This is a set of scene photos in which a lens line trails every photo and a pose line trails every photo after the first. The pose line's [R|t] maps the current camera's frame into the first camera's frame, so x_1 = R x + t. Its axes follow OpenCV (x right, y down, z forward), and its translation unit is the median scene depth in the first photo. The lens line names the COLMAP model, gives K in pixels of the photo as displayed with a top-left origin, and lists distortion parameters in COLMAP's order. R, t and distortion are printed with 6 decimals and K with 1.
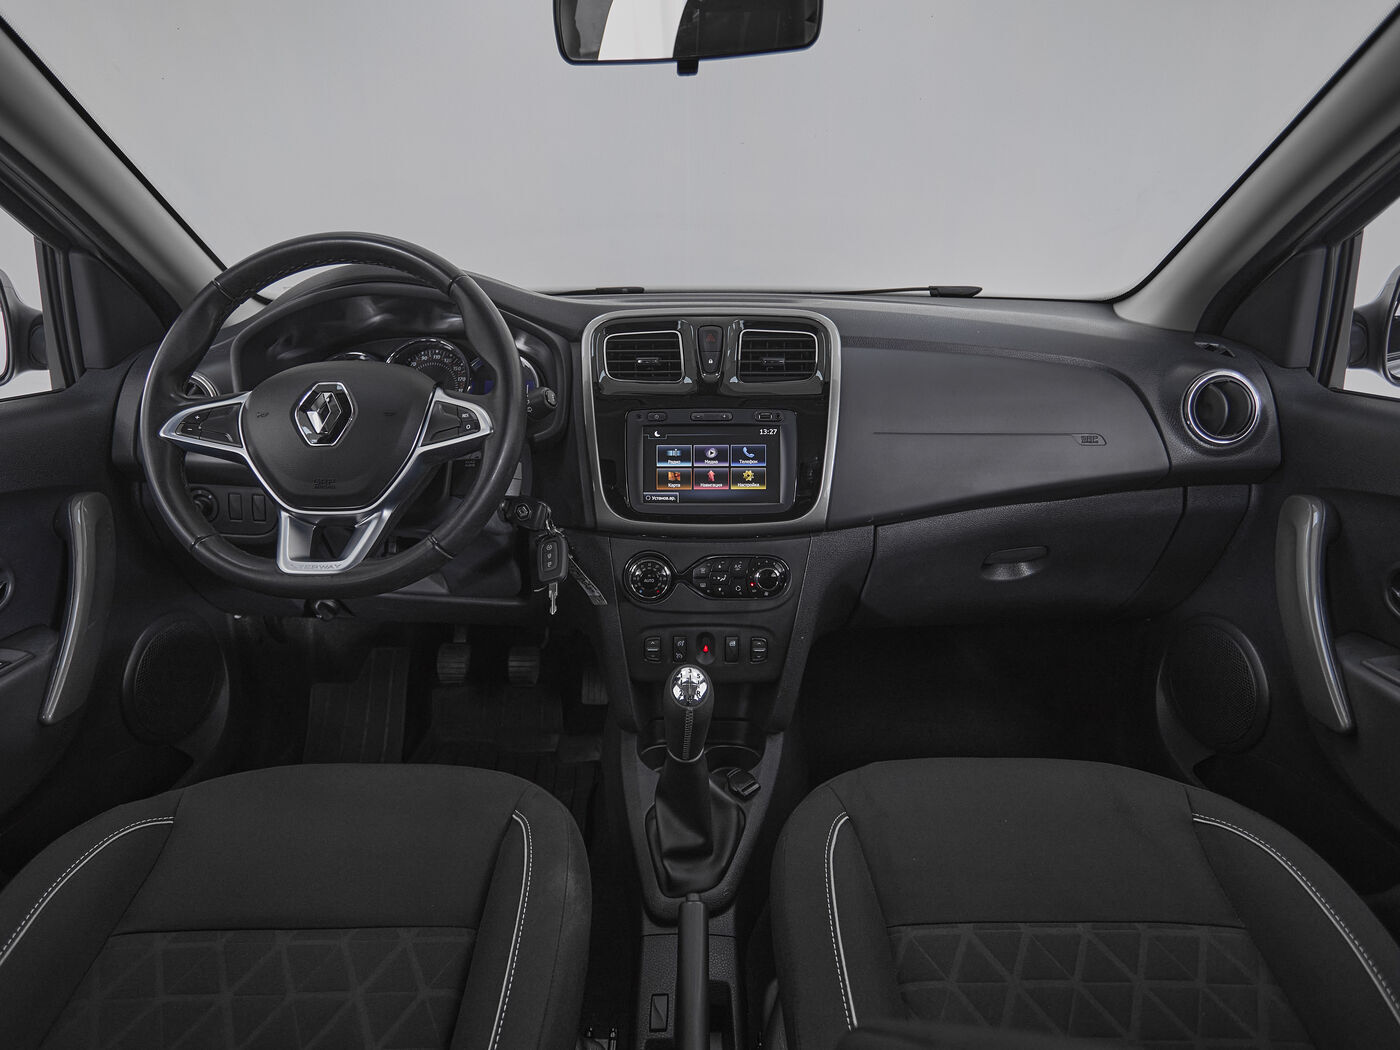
lens RADIAL K [[735.4, 0, 682.2], [0, 735.4, 525.2], [0, 0, 1]] dist [-0.002520, -0.001079]
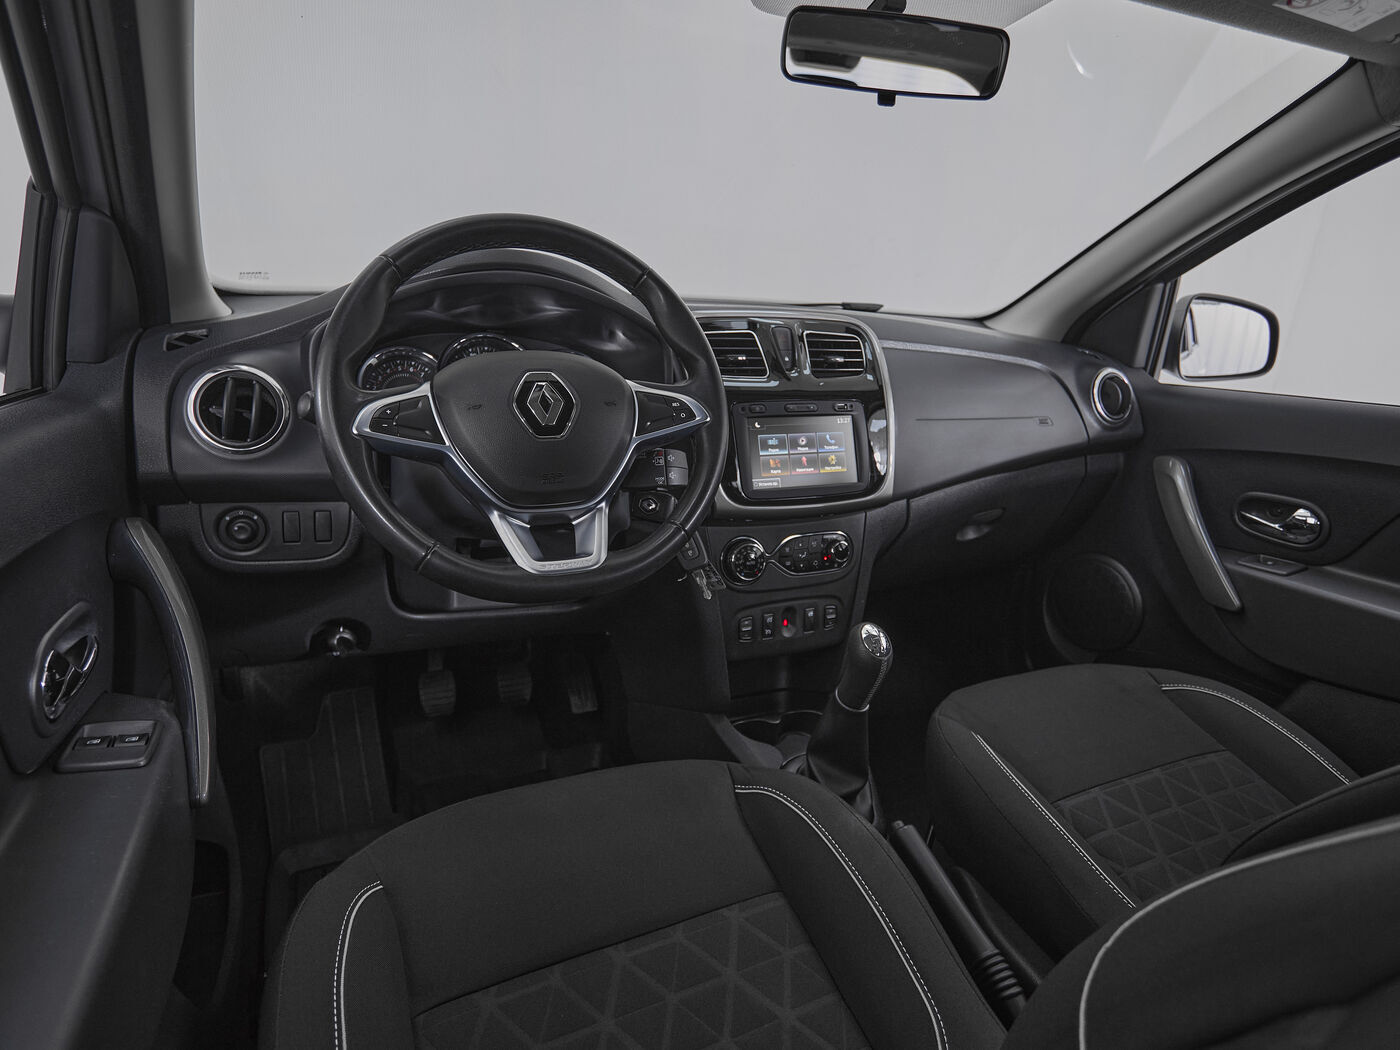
lens RADIAL K [[735.4, 0, 682.2], [0, 735.4, 525.2], [0, 0, 1]] dist [-0.002520, -0.001079]
pose [[0.917722, -0.079041, 0.389280, -0.567646], [0.088316, 0.996075, -0.005955, 0.019181], [-0.387281, 0.039845, 0.921100, 0.054136]]
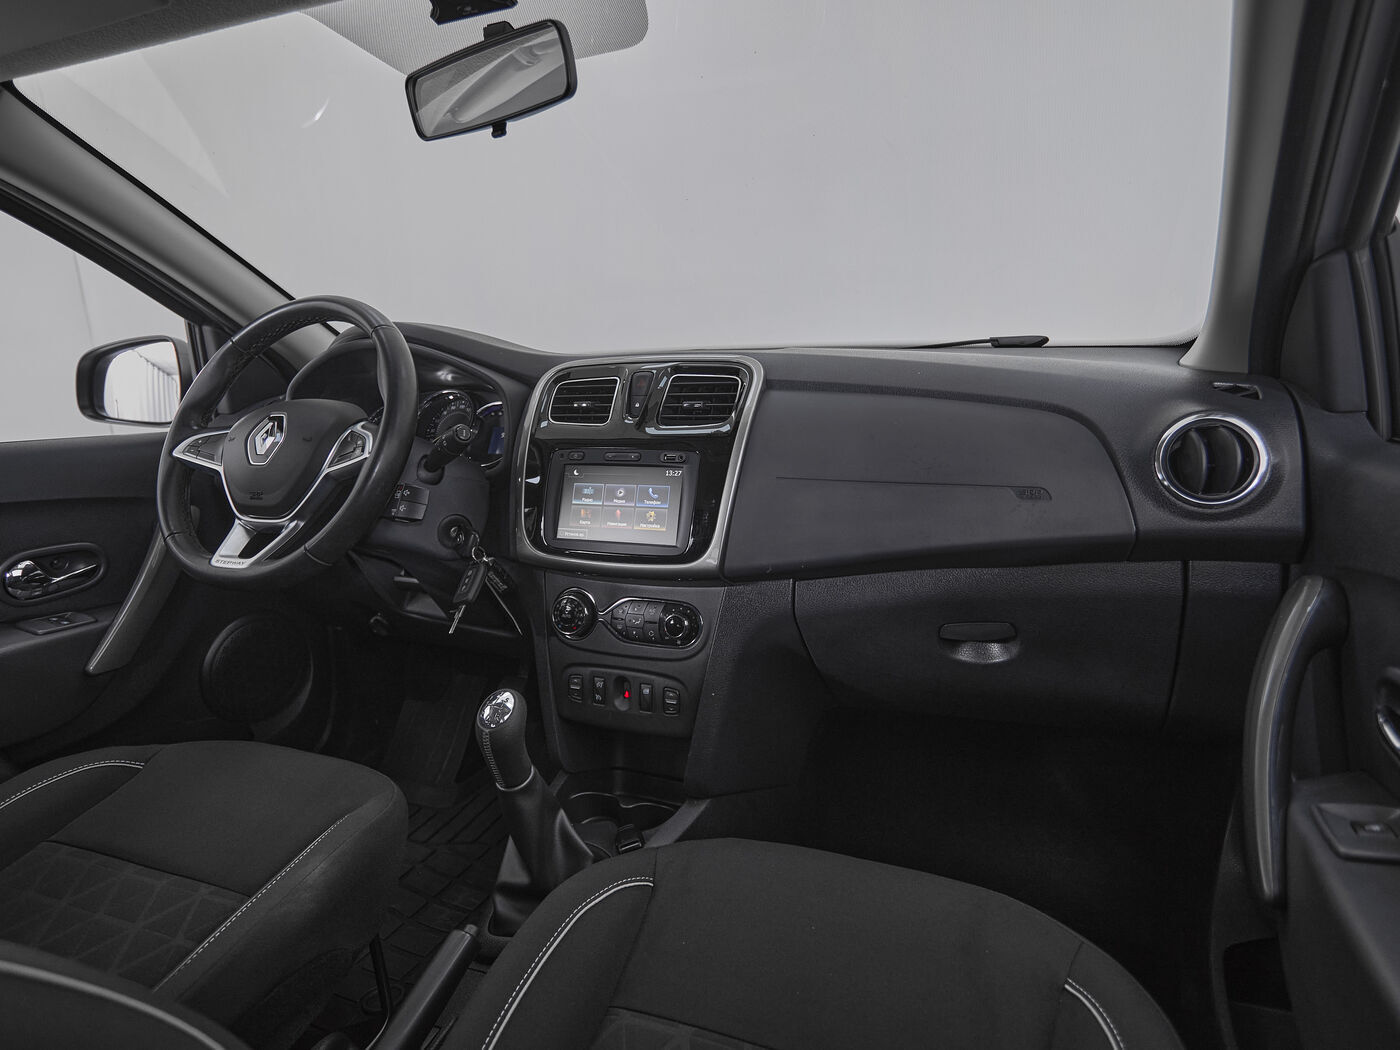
lens RADIAL K [[746.7, 0, 736.5], [0, 746.7, 523.6], [0, 0, 1]] dist [-0.002485, -0.000919]
pose [[0.939610, 0.050242, -0.338540, 0.538246], [-0.089978, 0.990633, -0.102713, 0.035037], [0.330208, 0.126971, 0.935329, 0.098980]]
